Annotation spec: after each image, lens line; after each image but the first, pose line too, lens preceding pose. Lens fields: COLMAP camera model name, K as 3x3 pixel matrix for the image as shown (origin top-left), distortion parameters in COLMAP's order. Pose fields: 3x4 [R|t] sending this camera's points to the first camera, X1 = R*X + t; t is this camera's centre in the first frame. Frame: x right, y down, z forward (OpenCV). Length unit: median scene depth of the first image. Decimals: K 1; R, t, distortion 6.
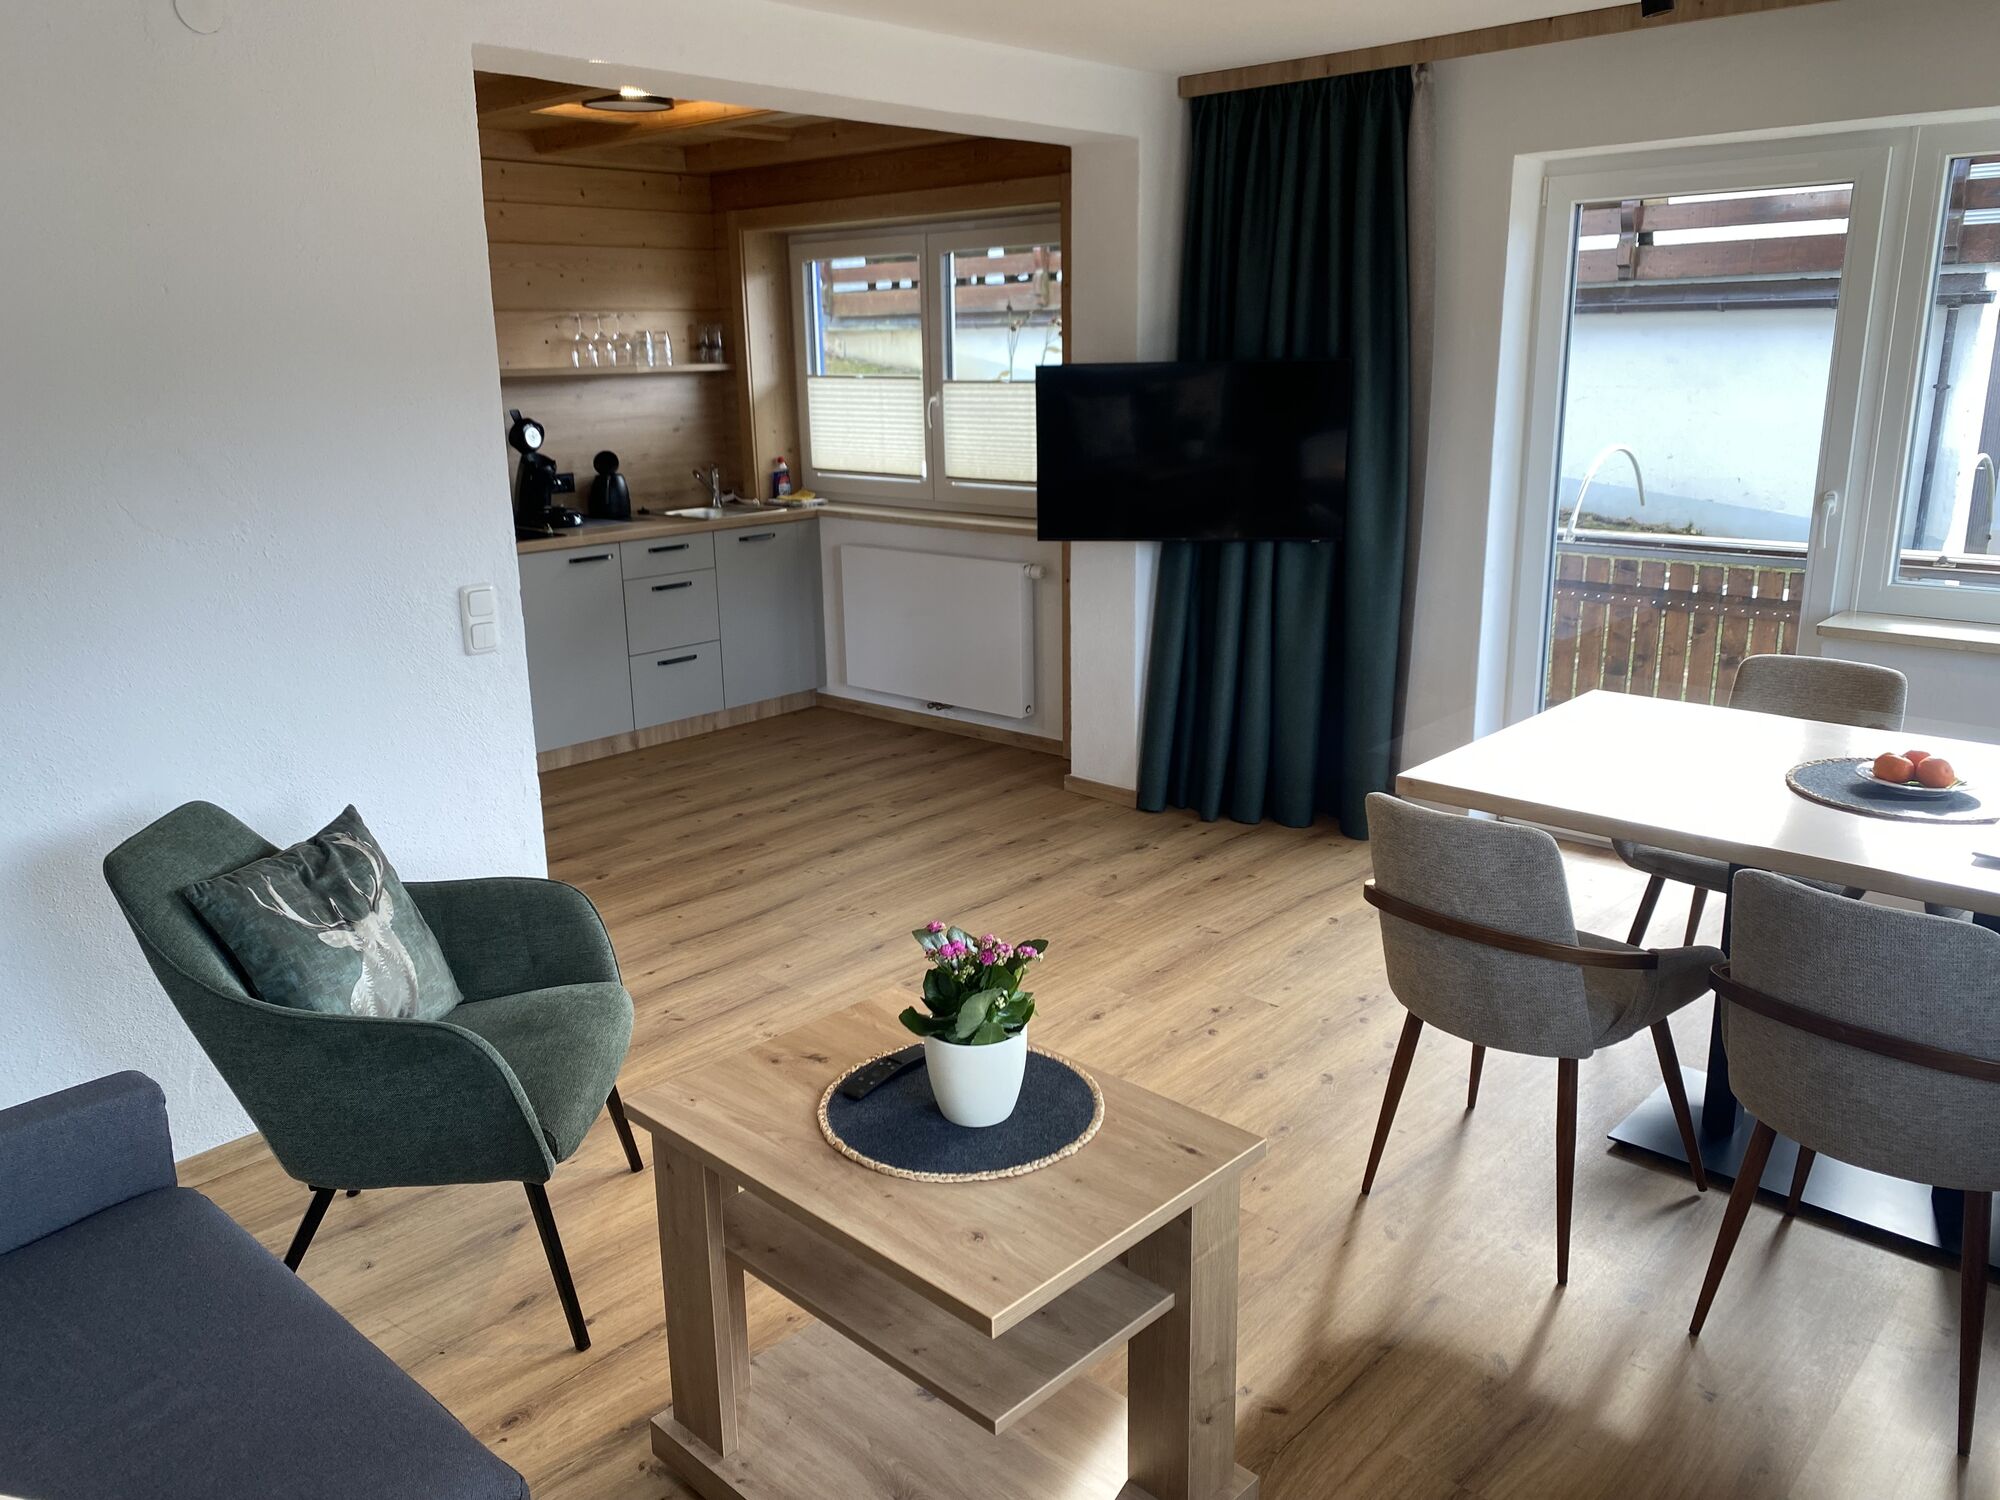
lens RADIAL K [[1546.5, 0, 1079.4], [0, 1546.5, 787.4], [0, 0, 1]] dist [0.036375, -0.263571]
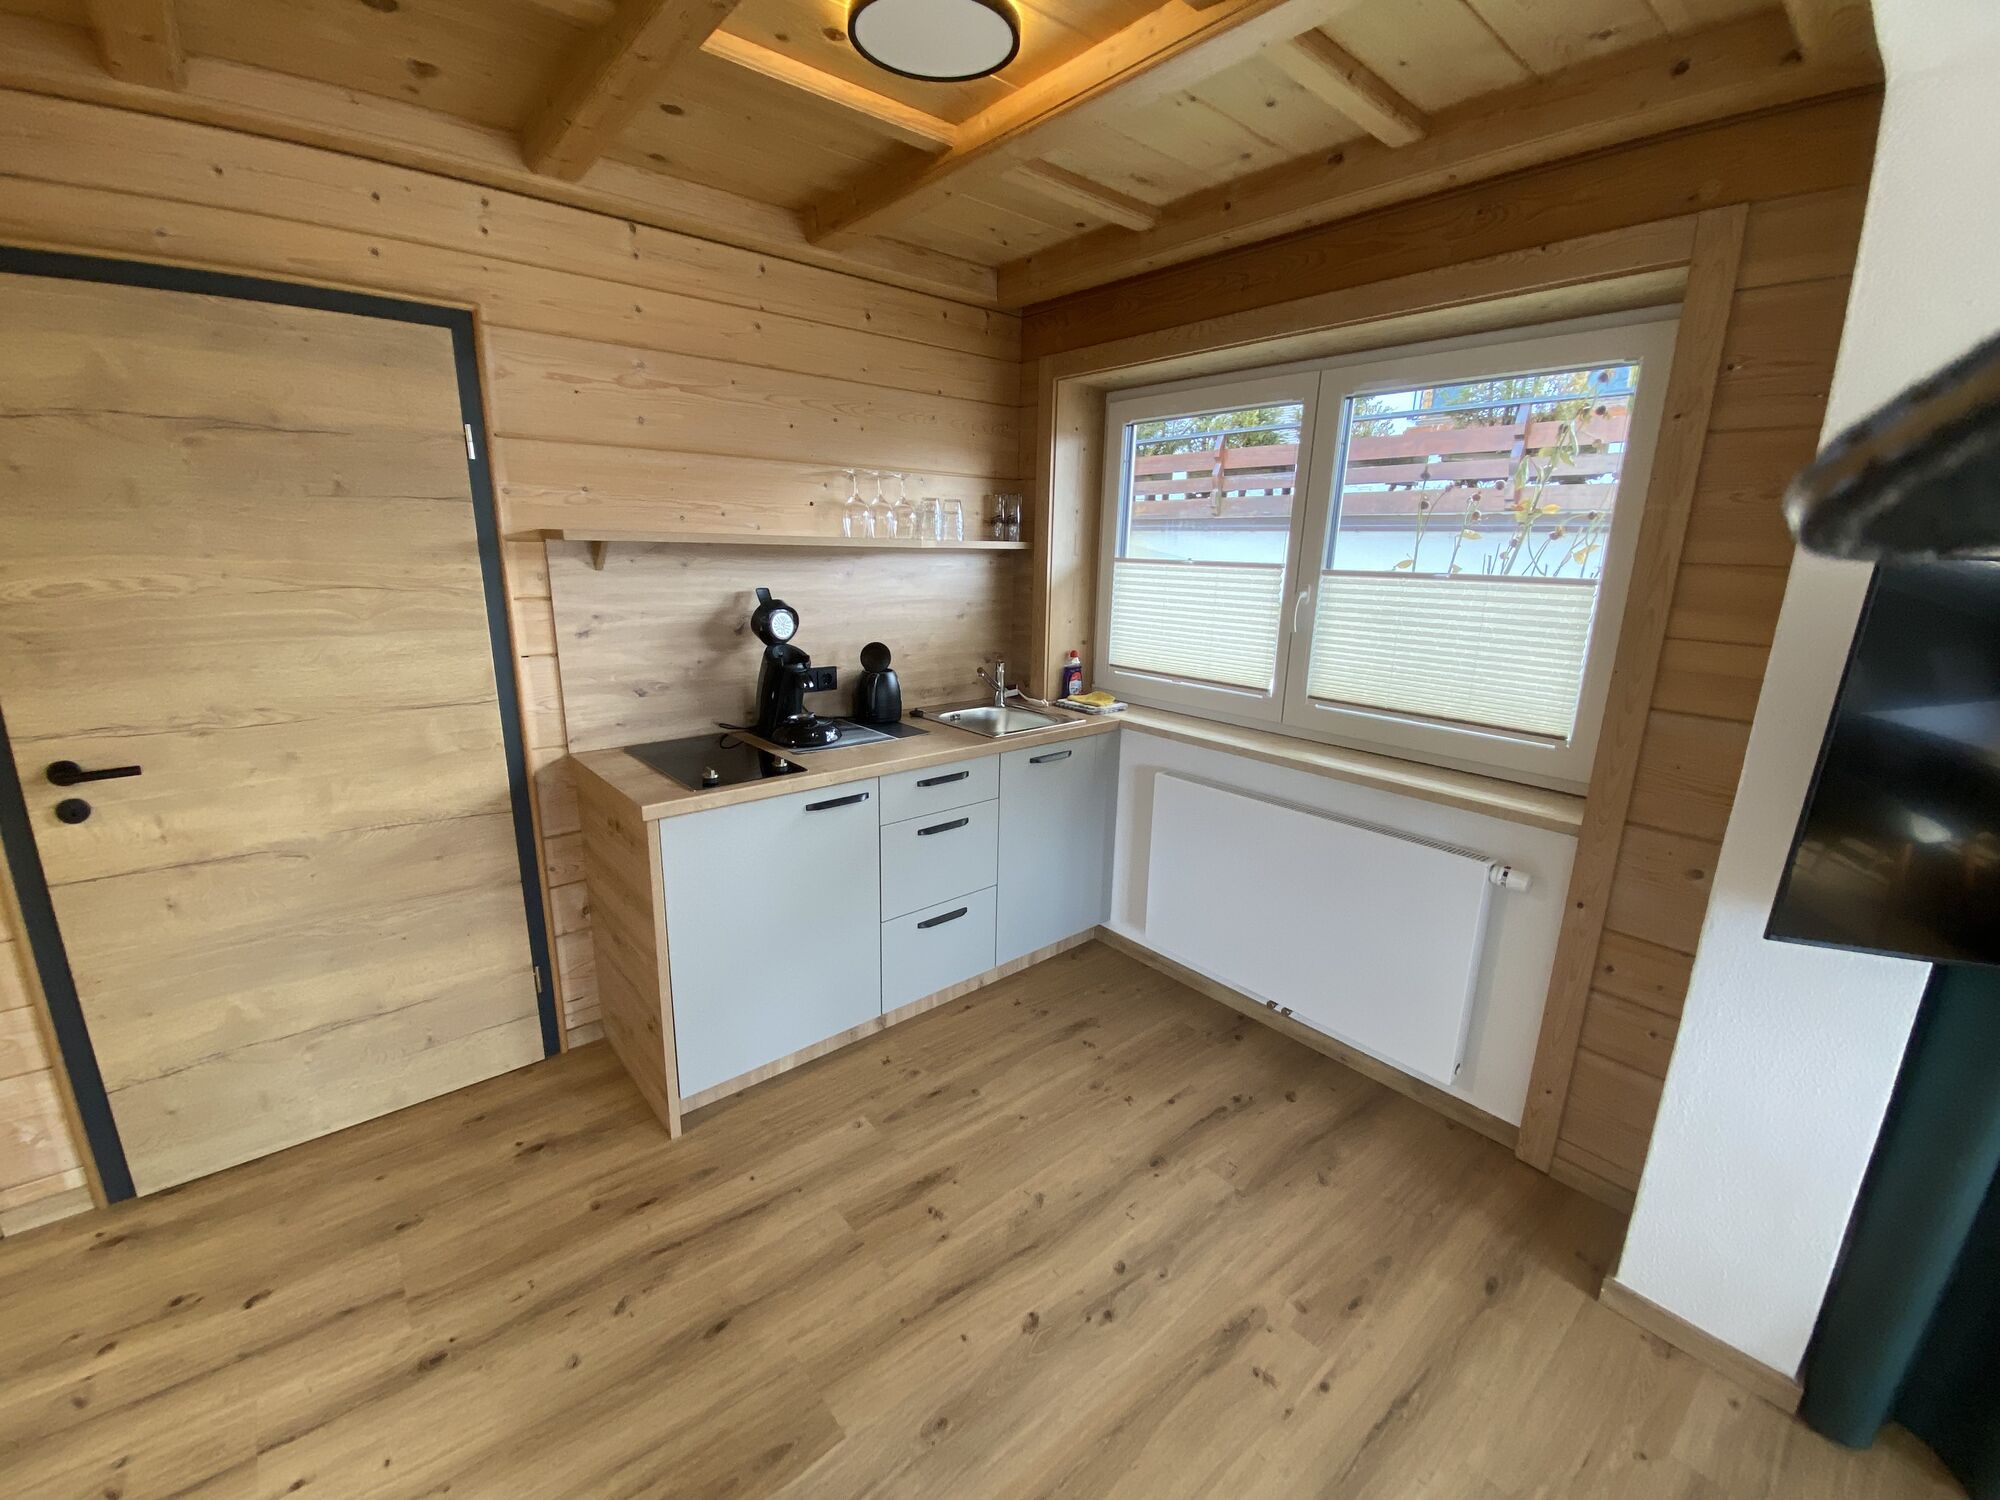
lens RADIAL K [[821.3, 0, 1000.0], [0, 821.3, 750.0], [0, 0, 1]] dist [0.000197, -0.000064]
pose [[0.983129, 0.068856, -0.169461, -0.163867], [-0.075041, 0.996718, -0.030358, -0.151520], [0.166814, 0.042562, 0.985069, 0.582661]]
